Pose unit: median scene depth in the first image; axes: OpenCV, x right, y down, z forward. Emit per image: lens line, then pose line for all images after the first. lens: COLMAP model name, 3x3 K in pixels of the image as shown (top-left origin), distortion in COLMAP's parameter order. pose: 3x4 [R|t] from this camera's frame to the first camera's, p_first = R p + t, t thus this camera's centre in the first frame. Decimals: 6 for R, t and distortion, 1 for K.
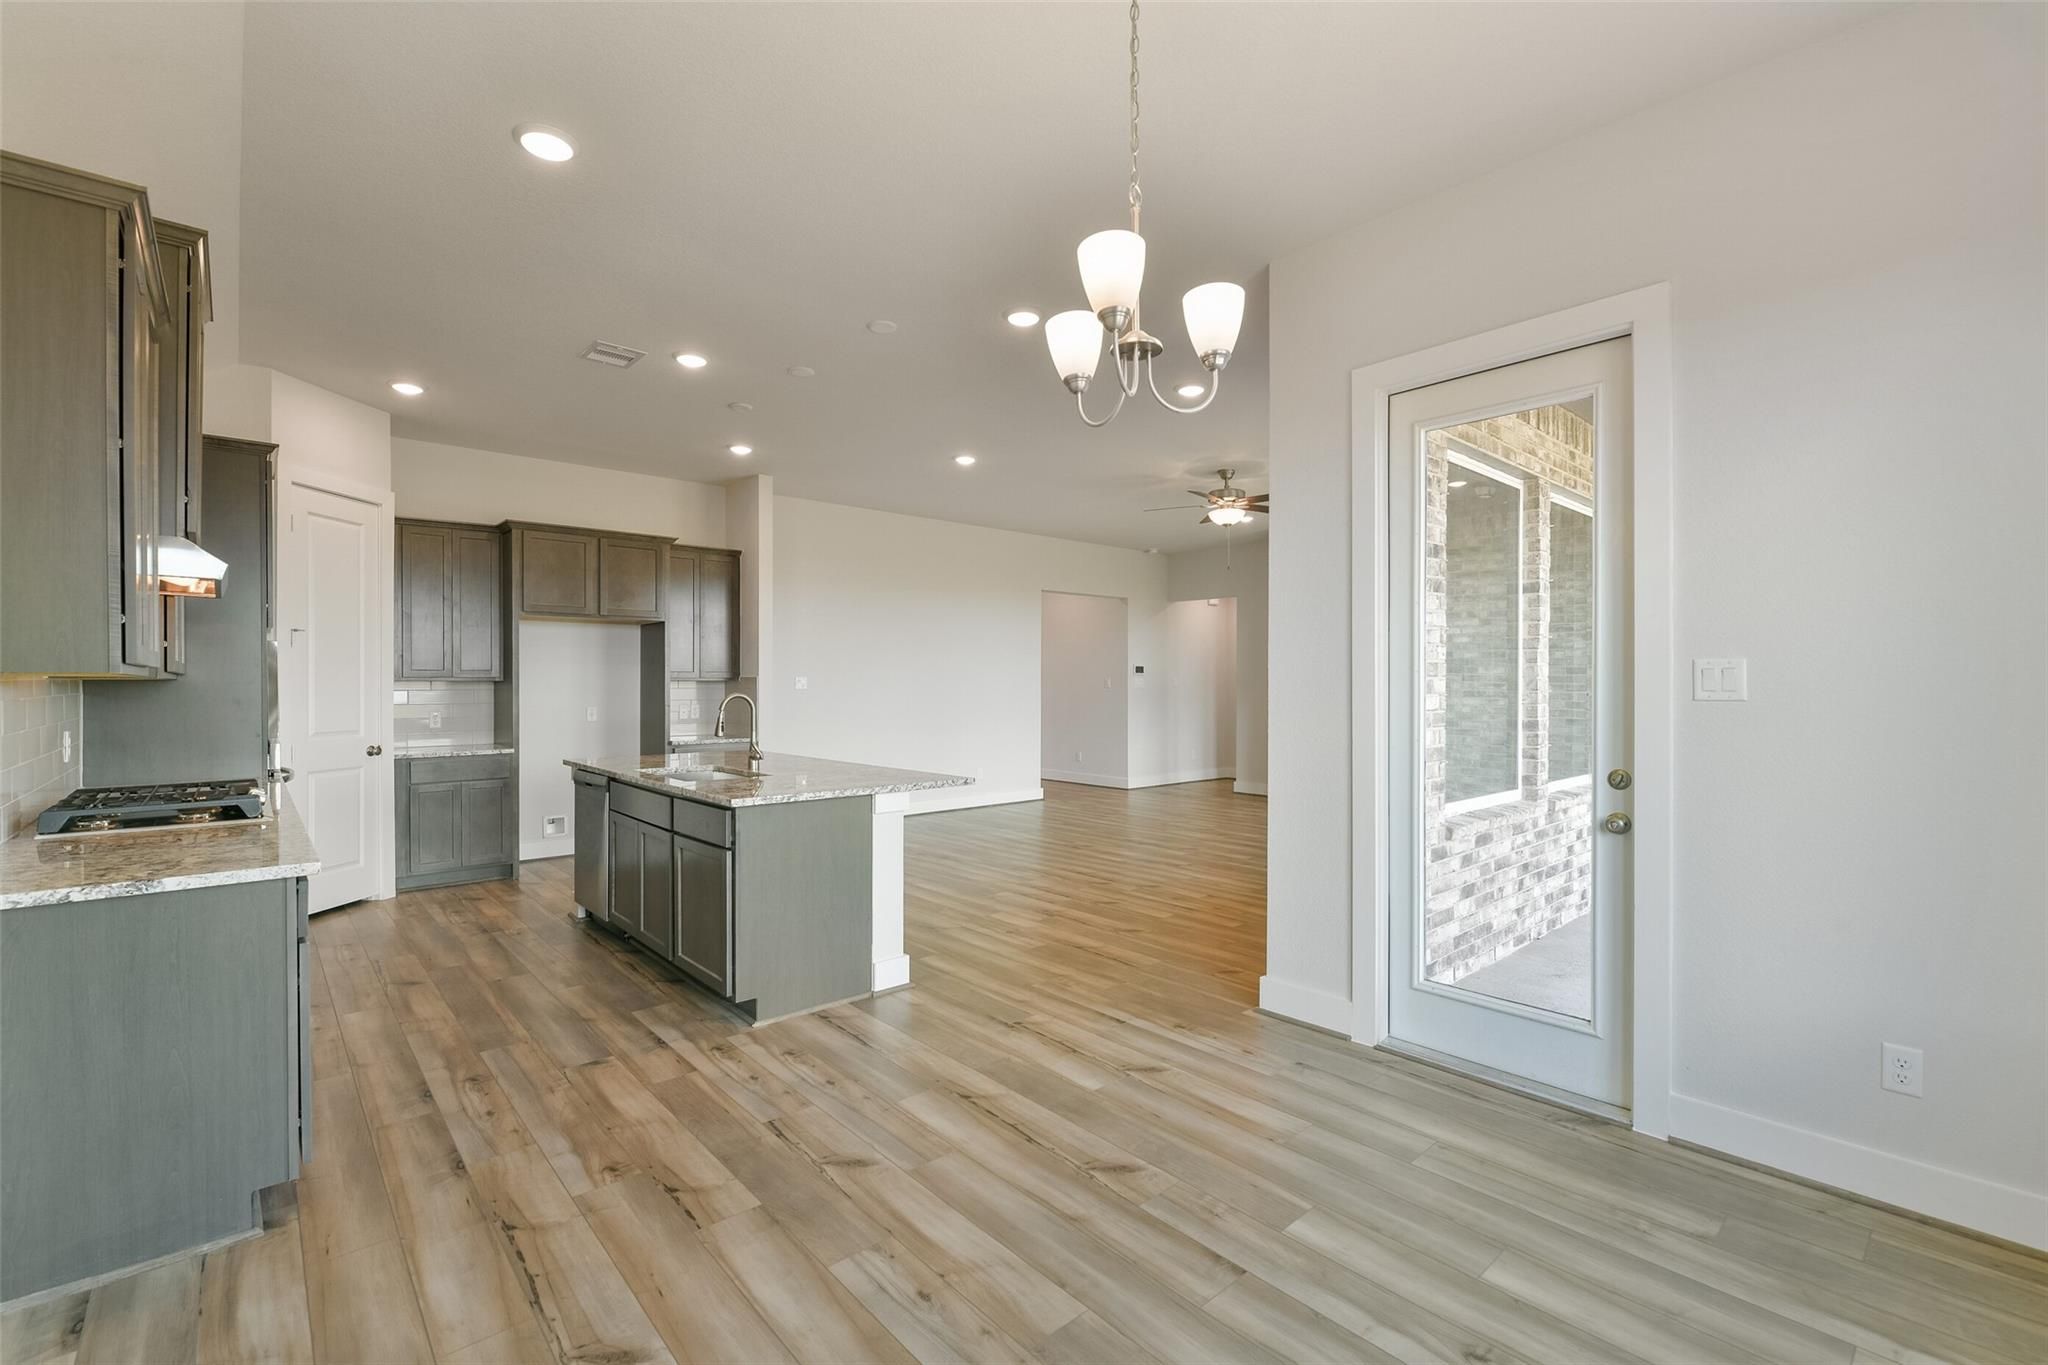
lens RADIAL K [[888.3, 0, 1022.6], [0, 888.3, 688.7], [0, 0, 1]] dist [-0.002875, 0.000053]
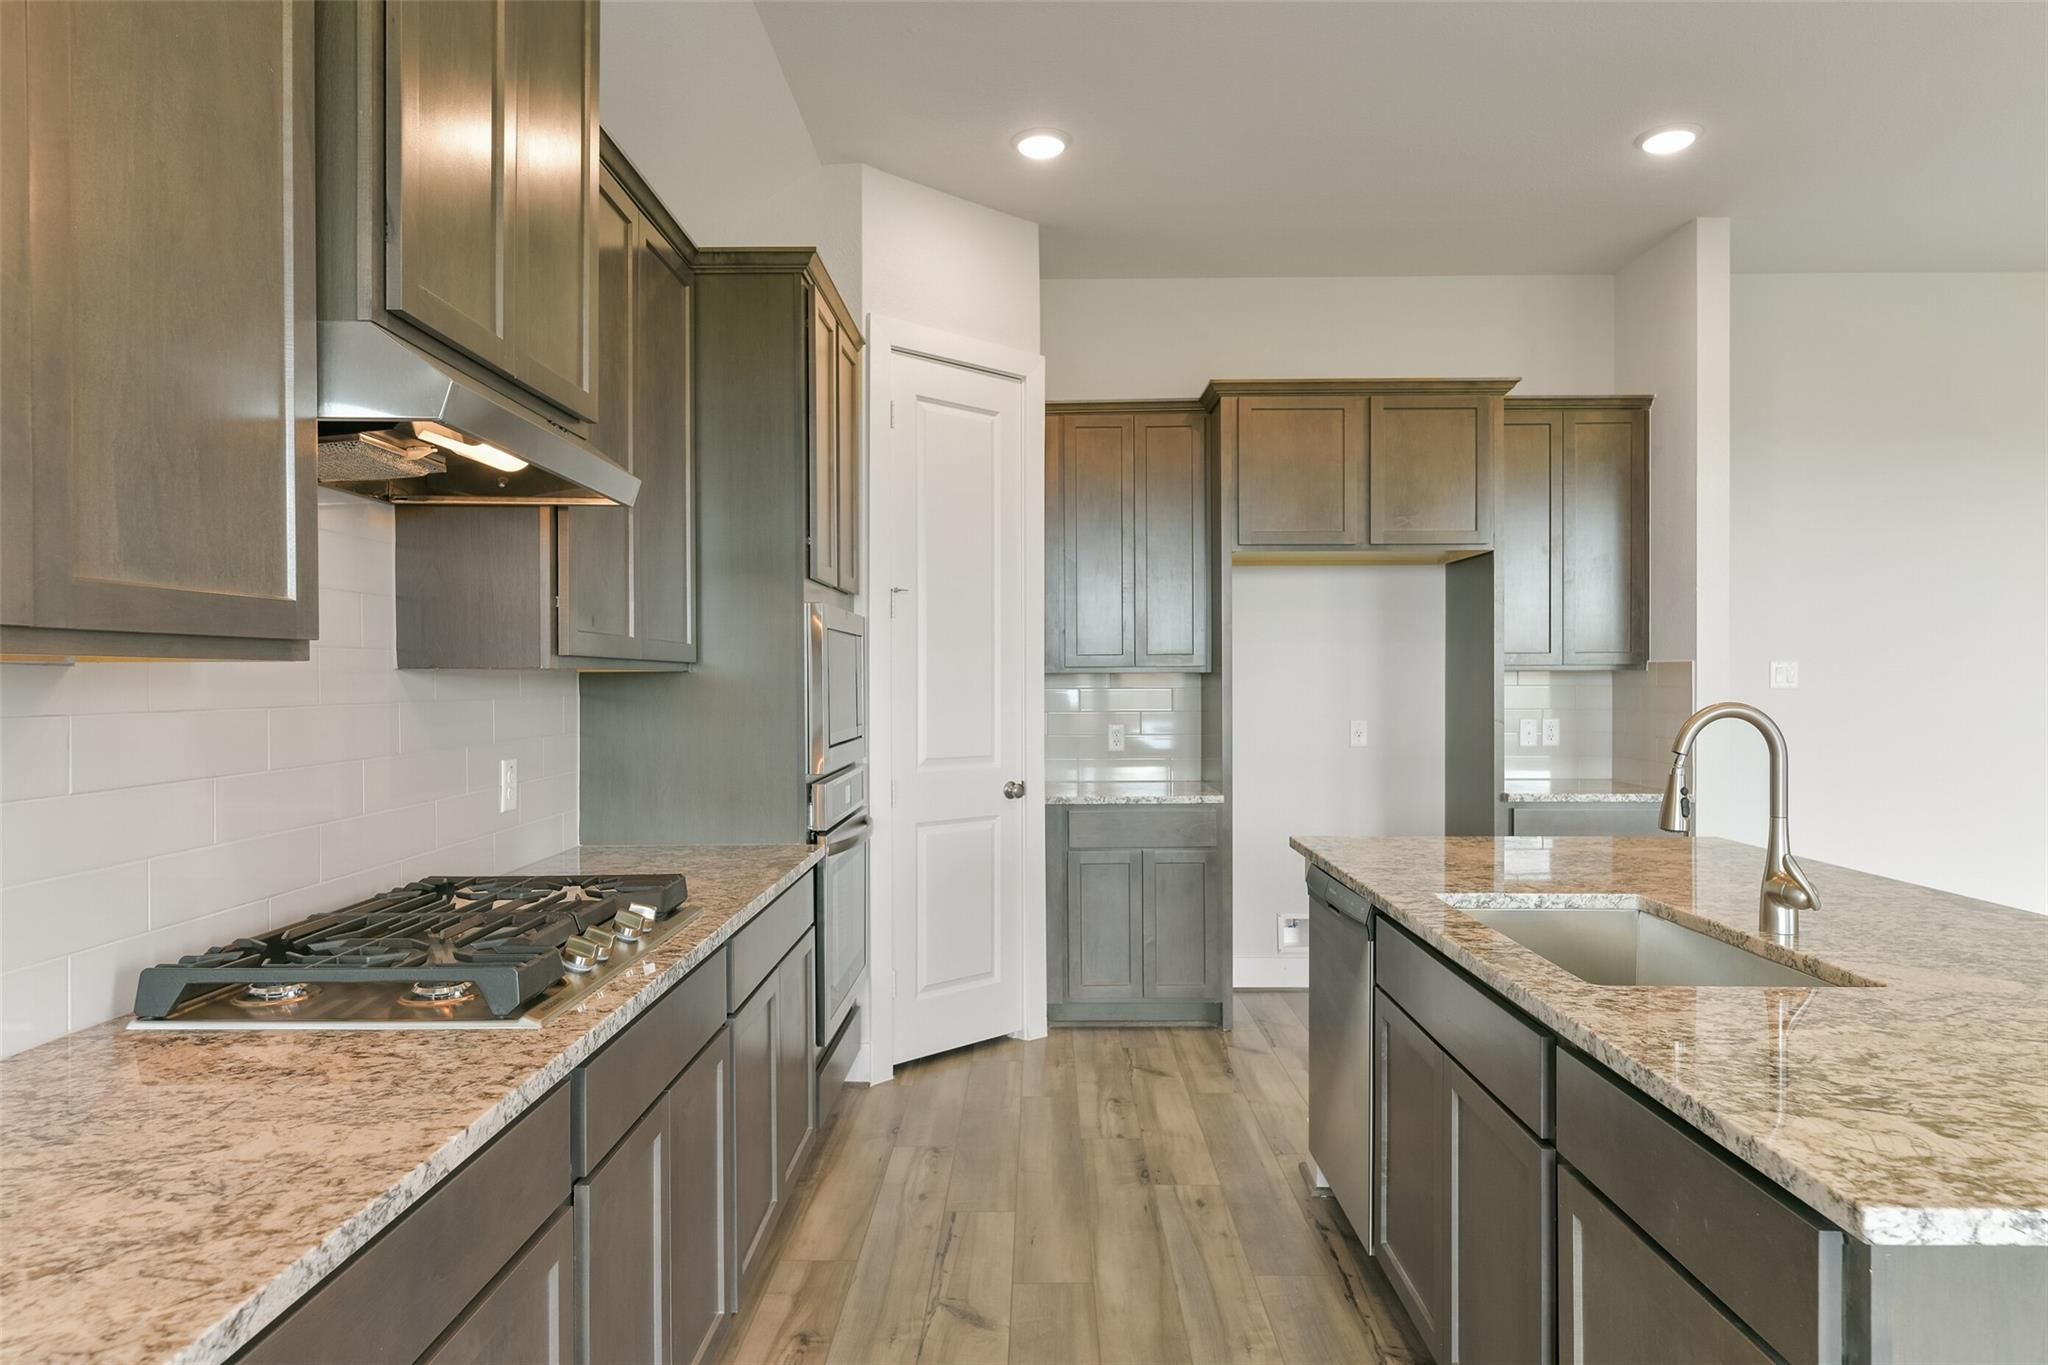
lens RADIAL K [[1308.5, 0, 1015.7], [0, 1308.5, 681.2], [0, 0, 1]] dist [-0.000767, -0.001059]
pose [[0.750982, 0.001187, -0.660321, -0.131552], [-0.001660, 0.999999, -0.000091, -0.003126], [0.660320, 0.001165, 0.750983, 0.300127]]
